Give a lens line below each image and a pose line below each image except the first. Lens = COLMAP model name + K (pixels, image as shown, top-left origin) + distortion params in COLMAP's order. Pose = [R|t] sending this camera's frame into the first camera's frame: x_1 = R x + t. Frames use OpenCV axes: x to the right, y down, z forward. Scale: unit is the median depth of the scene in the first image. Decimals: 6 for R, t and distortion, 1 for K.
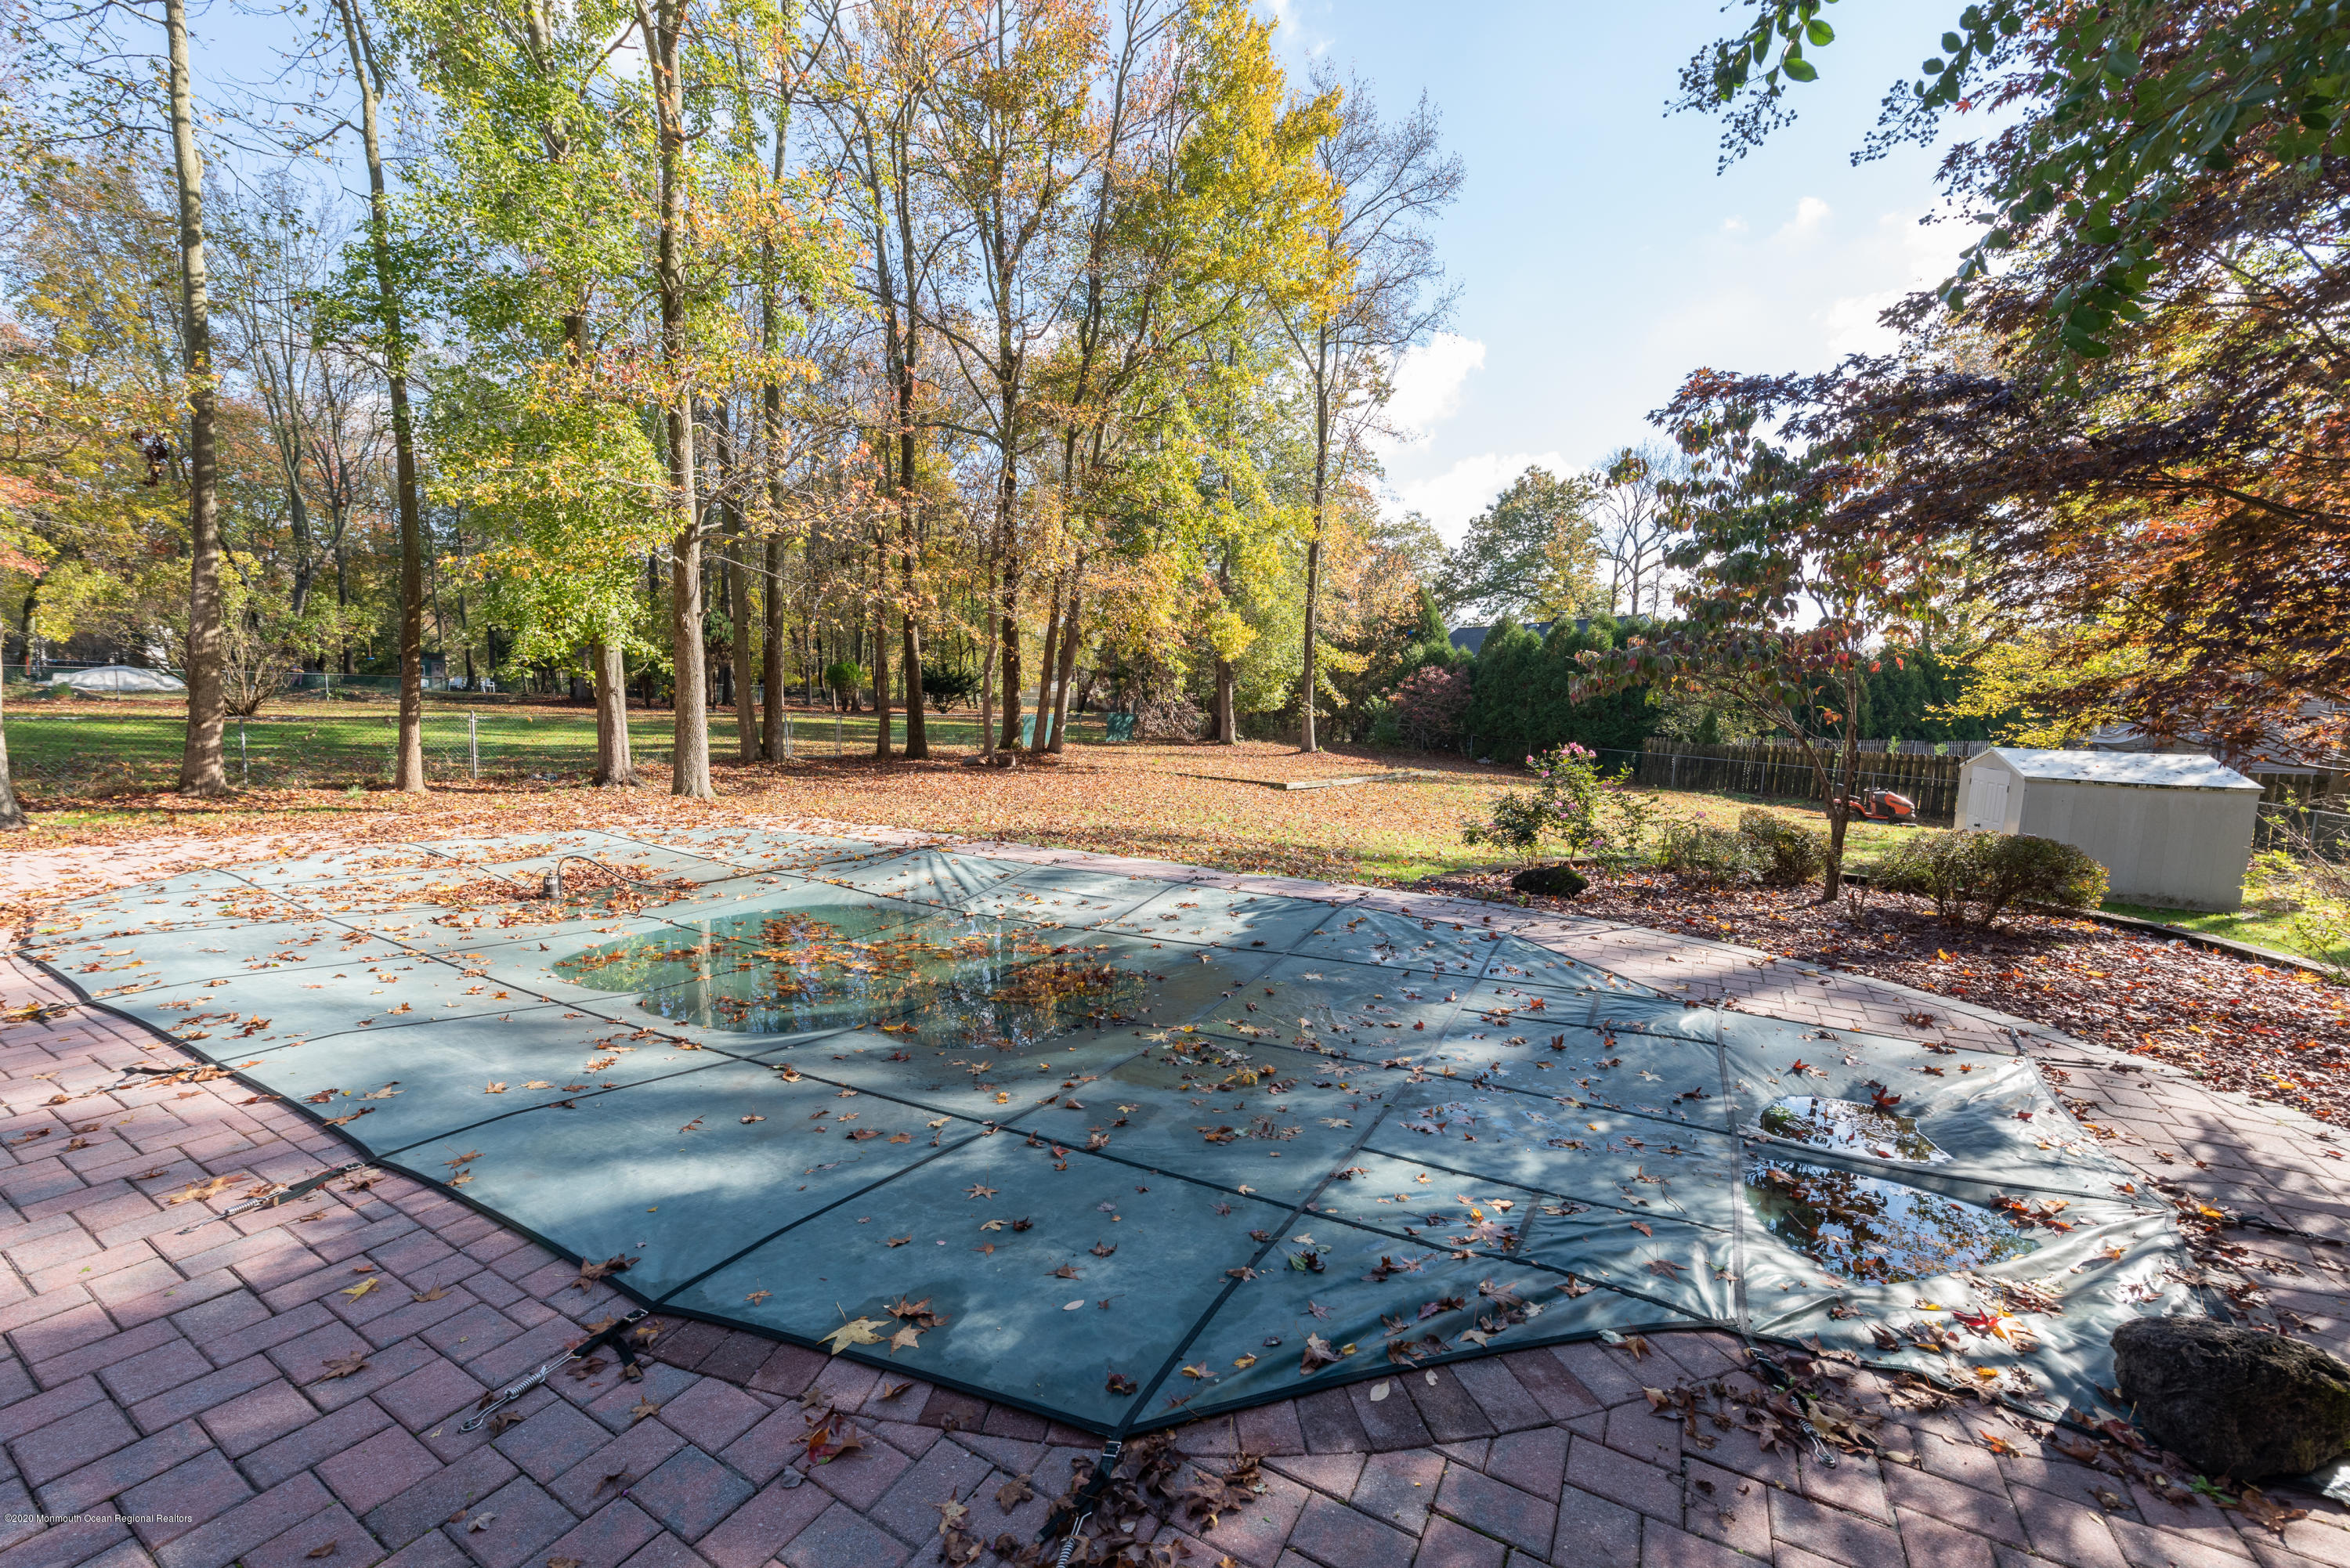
lens RADIAL K [[918.8, 0, 1164.4], [0, 918.8, 795.1], [0, 0, 1]] dist [0.005865, -0.001758]
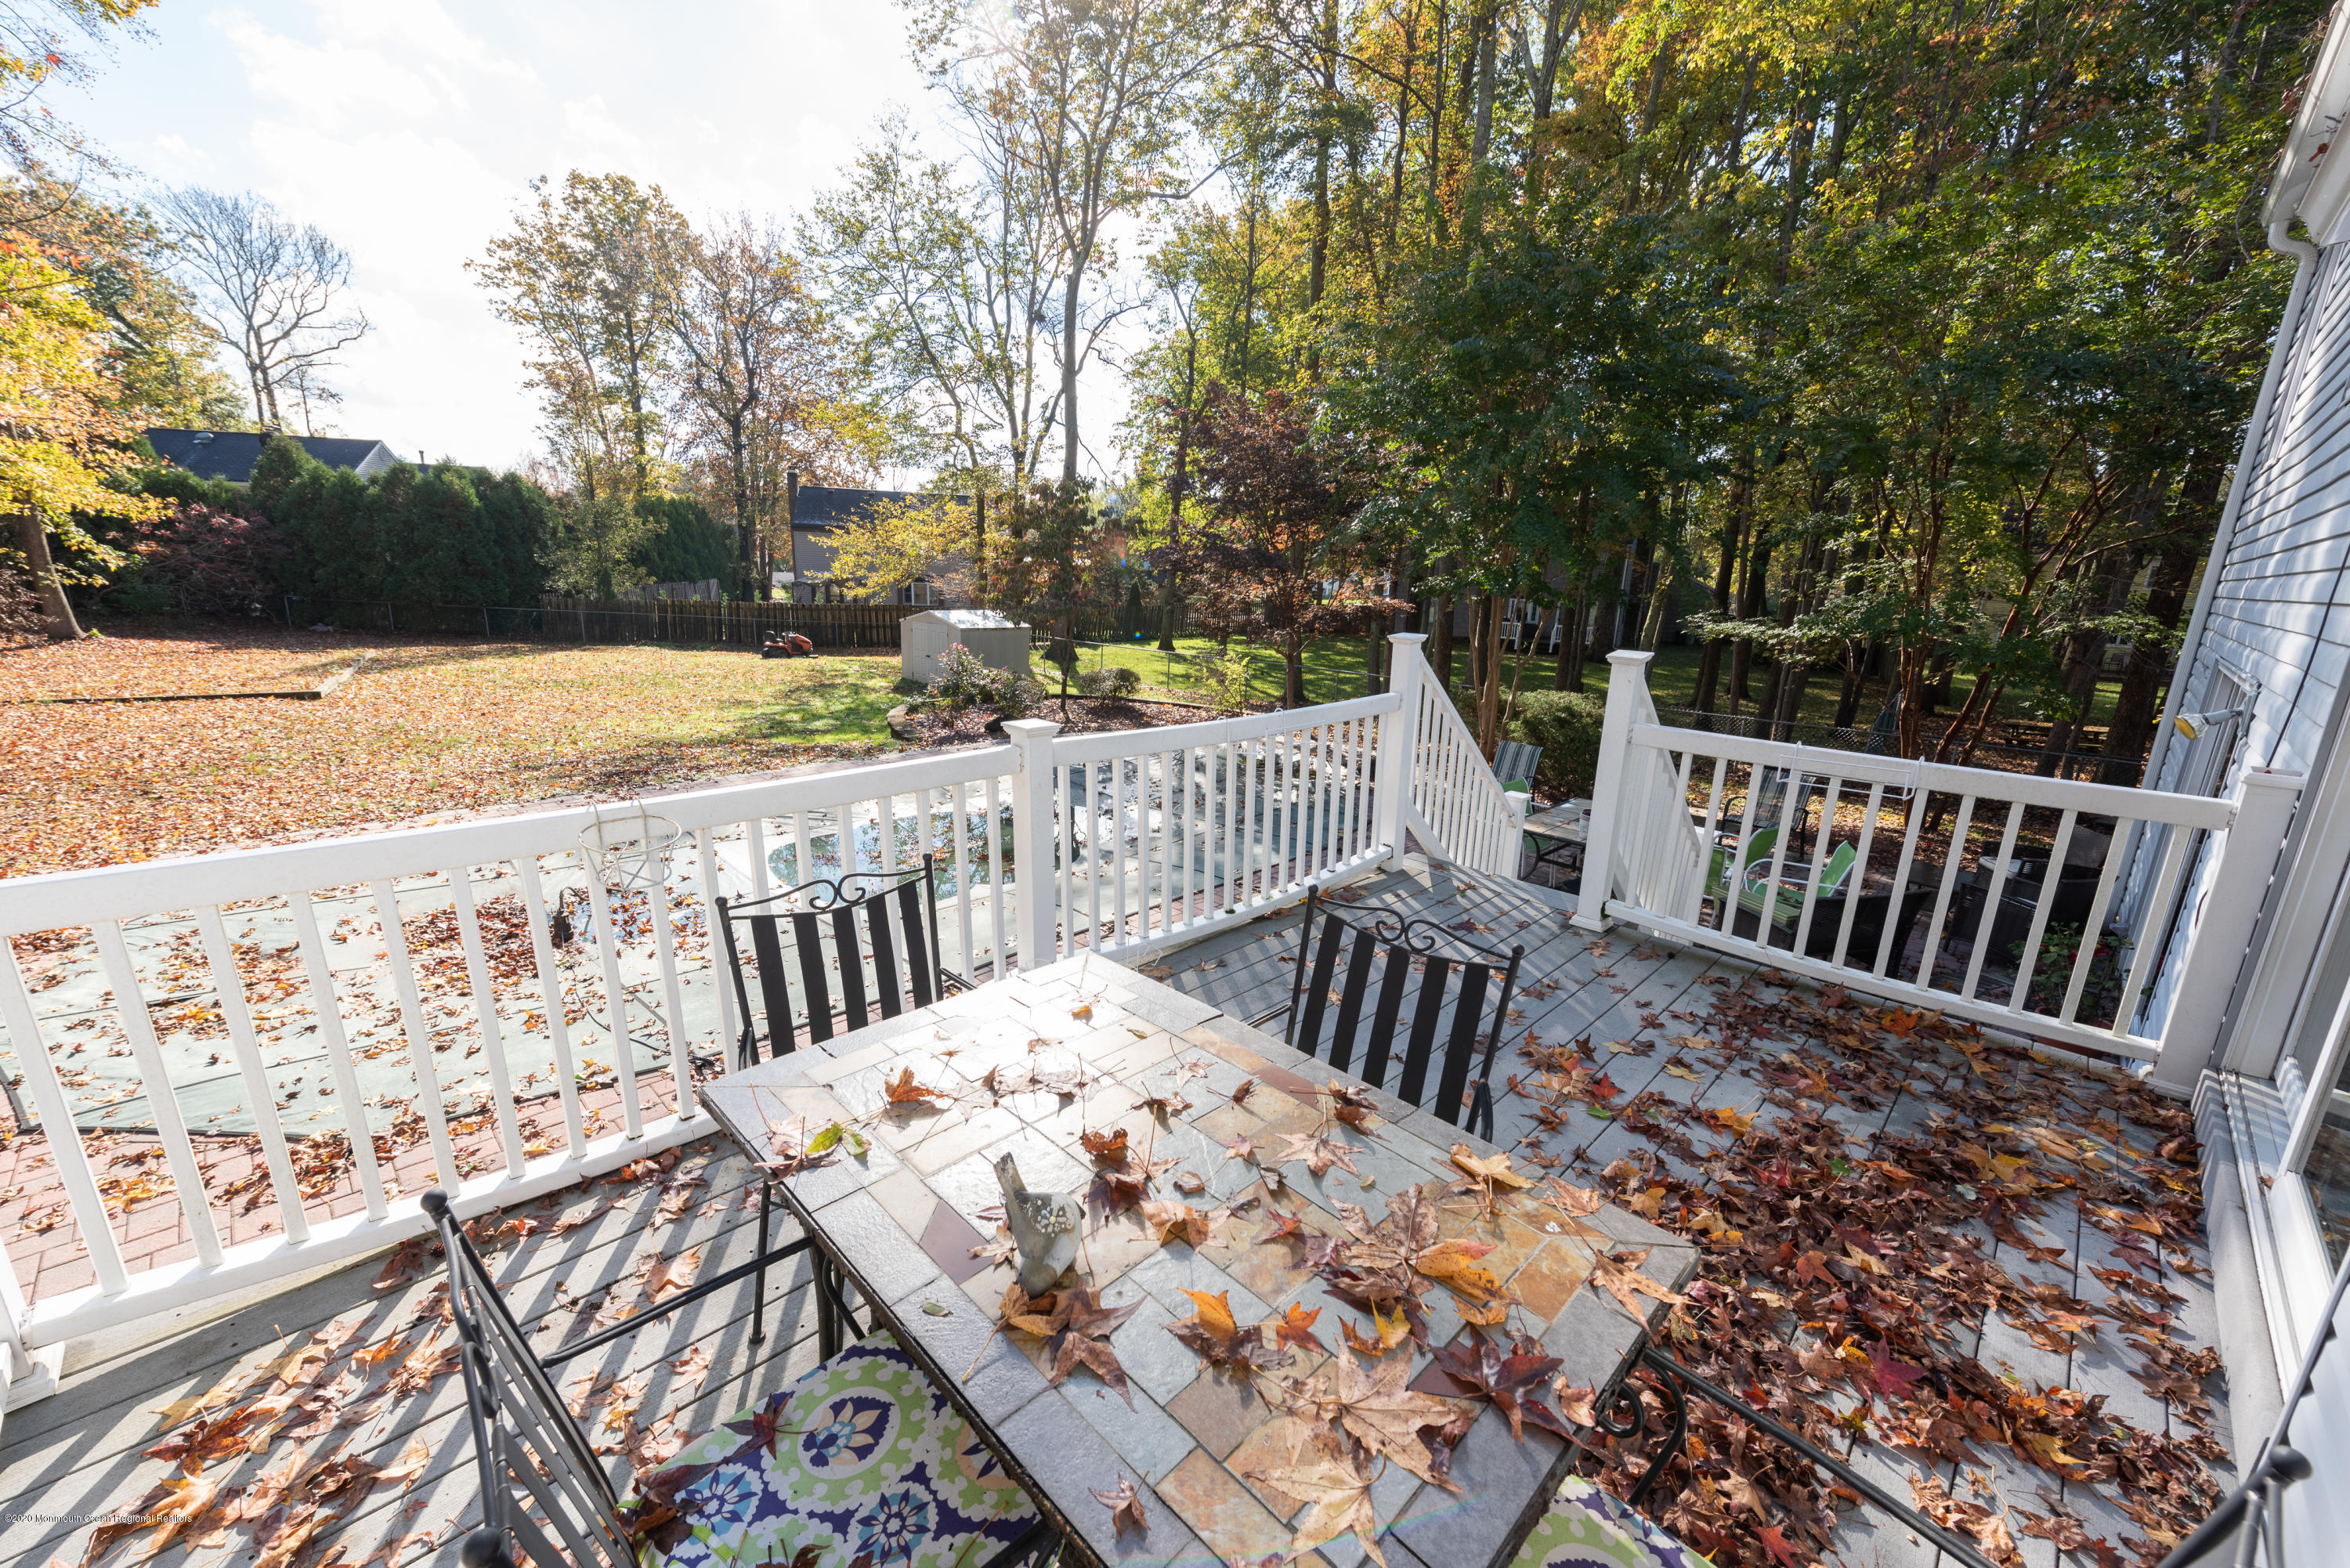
lens RADIAL K [[918.8, 0, 1178.0], [0, 918.8, 791.2], [0, 0, 1]] dist [0.005865, -0.001758]
pose [[0.267979, -0.248409, 0.930849, -0.662896], [0.071674, 0.968651, 0.237863, -0.098832], [-0.960755, 0.002975, 0.277383, 0.094286]]
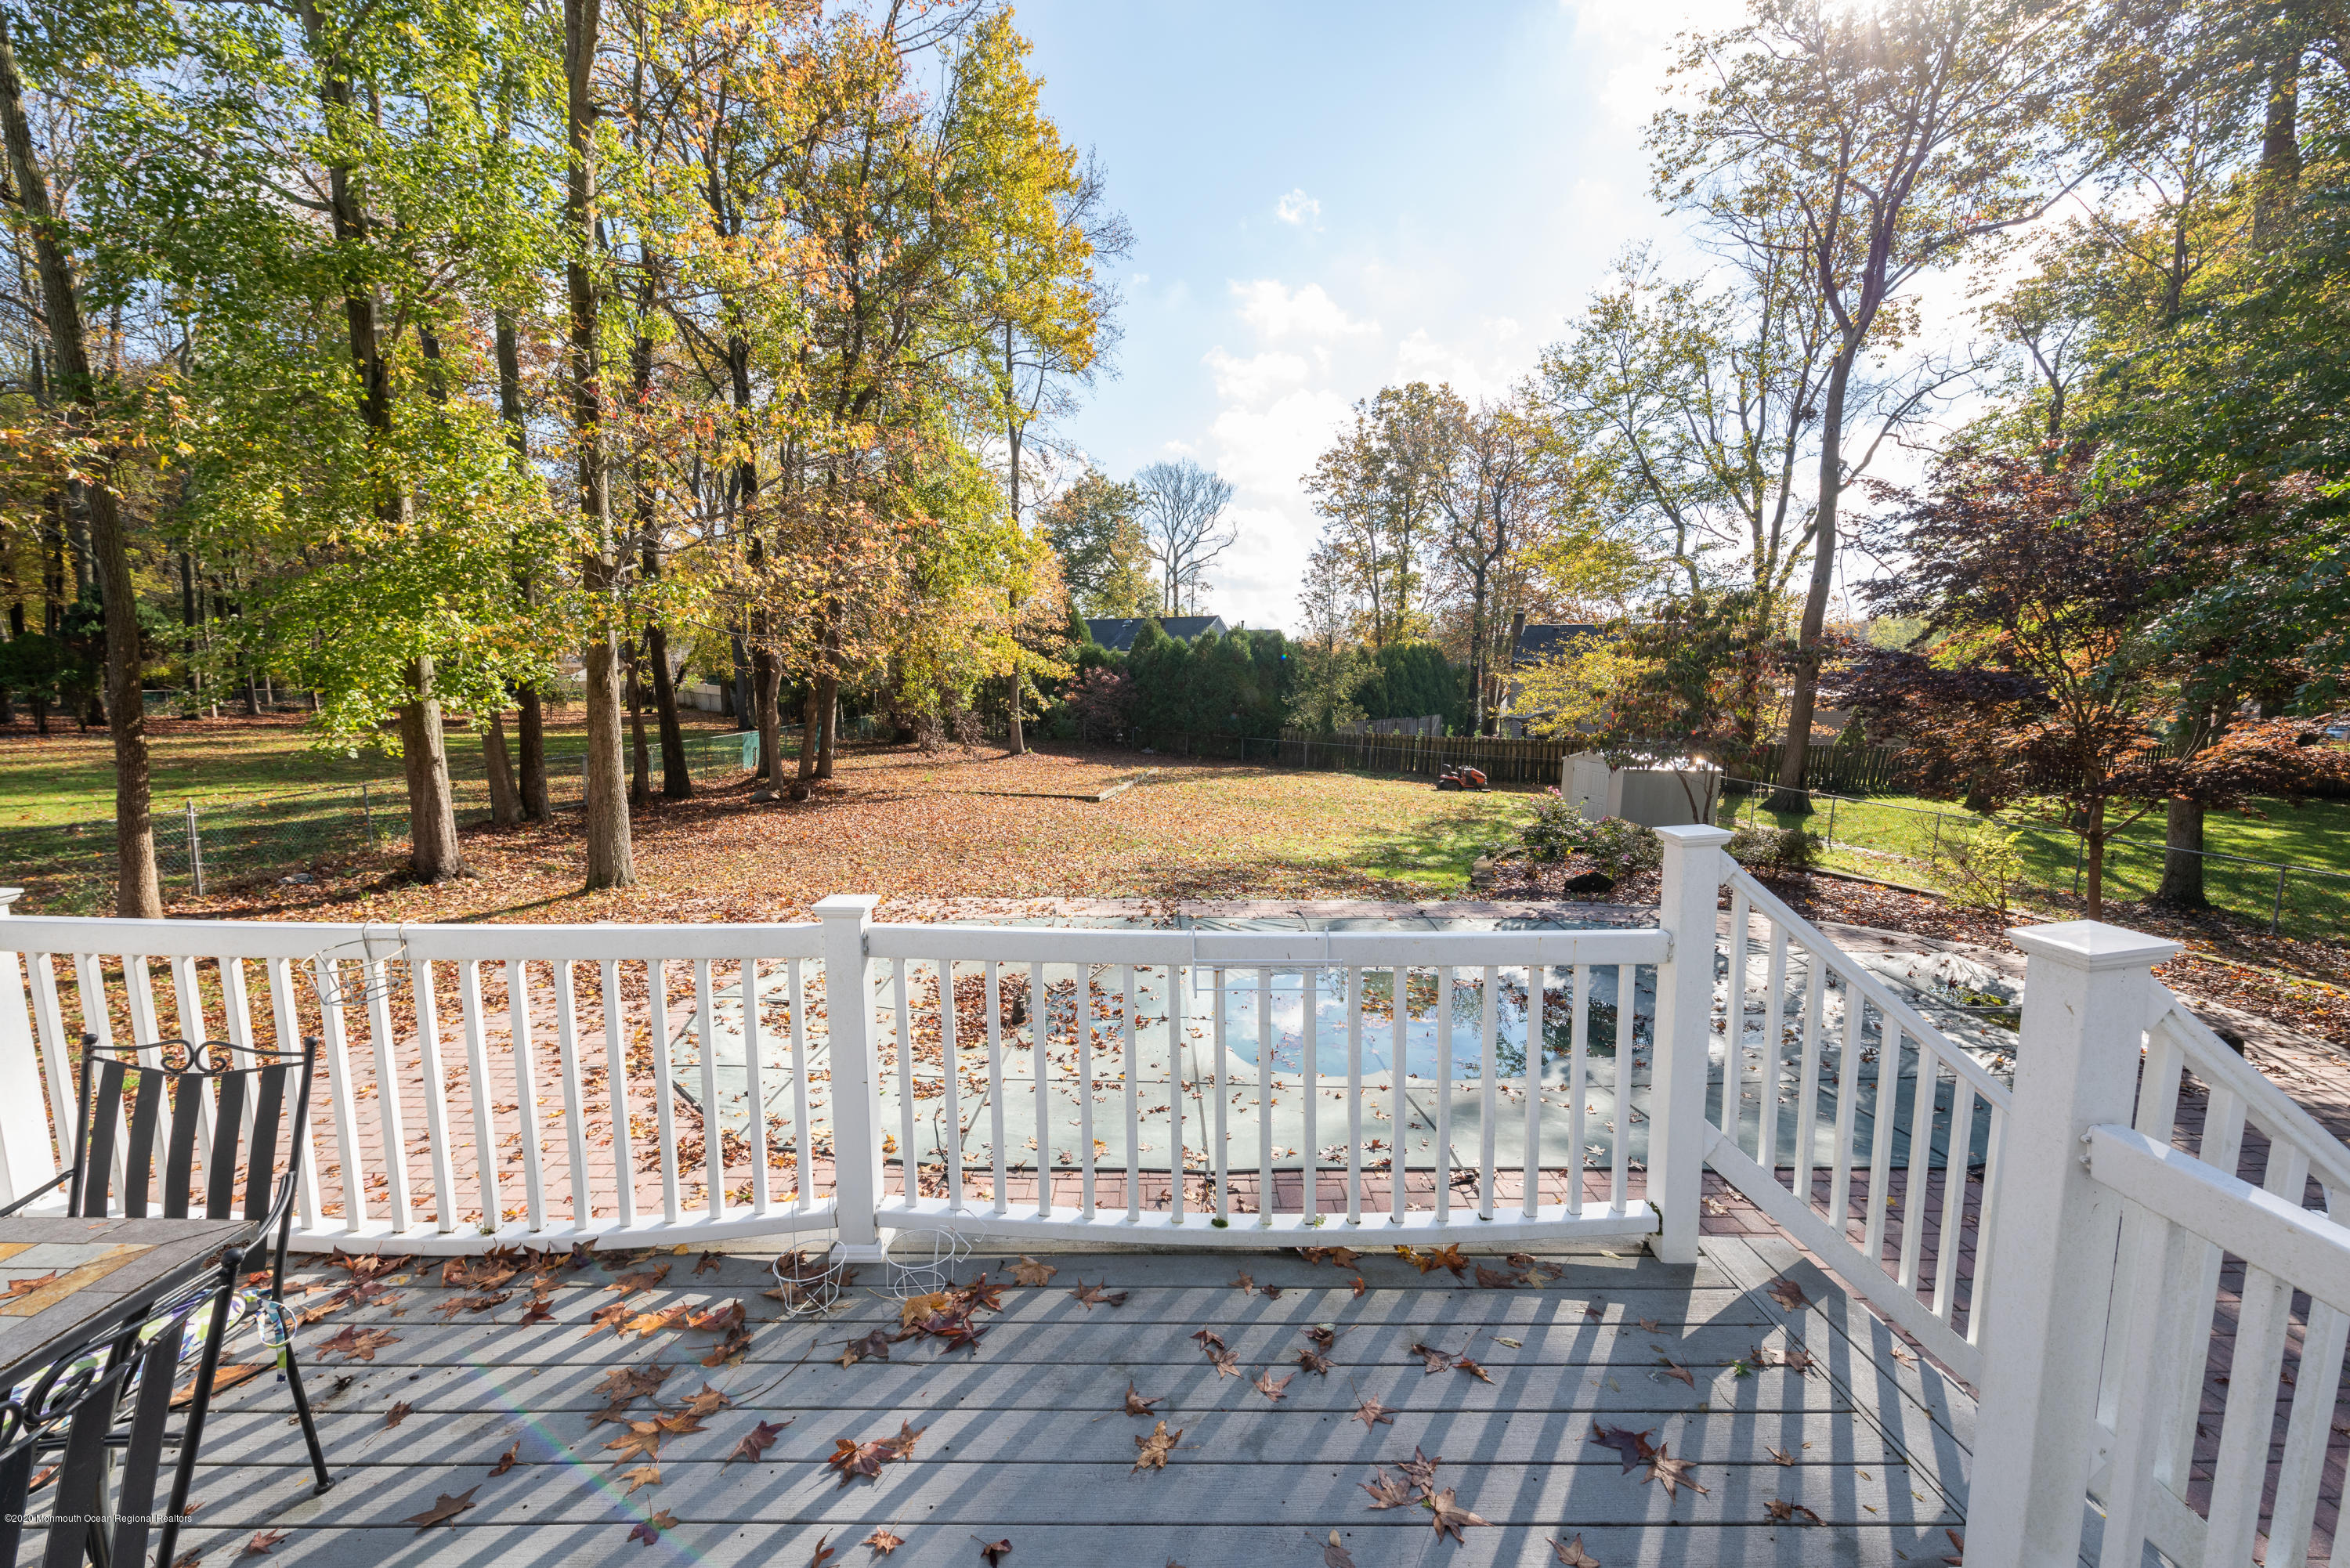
lens RADIAL K [[918.8, 0, 1164.9], [0, 918.8, 787.4], [0, 0, 1]] dist [0.005865, -0.001758]
pose [[0.869073, -0.073937, 0.489128, -0.507303], [0.063394, 0.997261, 0.038110, -0.090646], [-0.490606, -0.002113, 0.871379, 0.005986]]
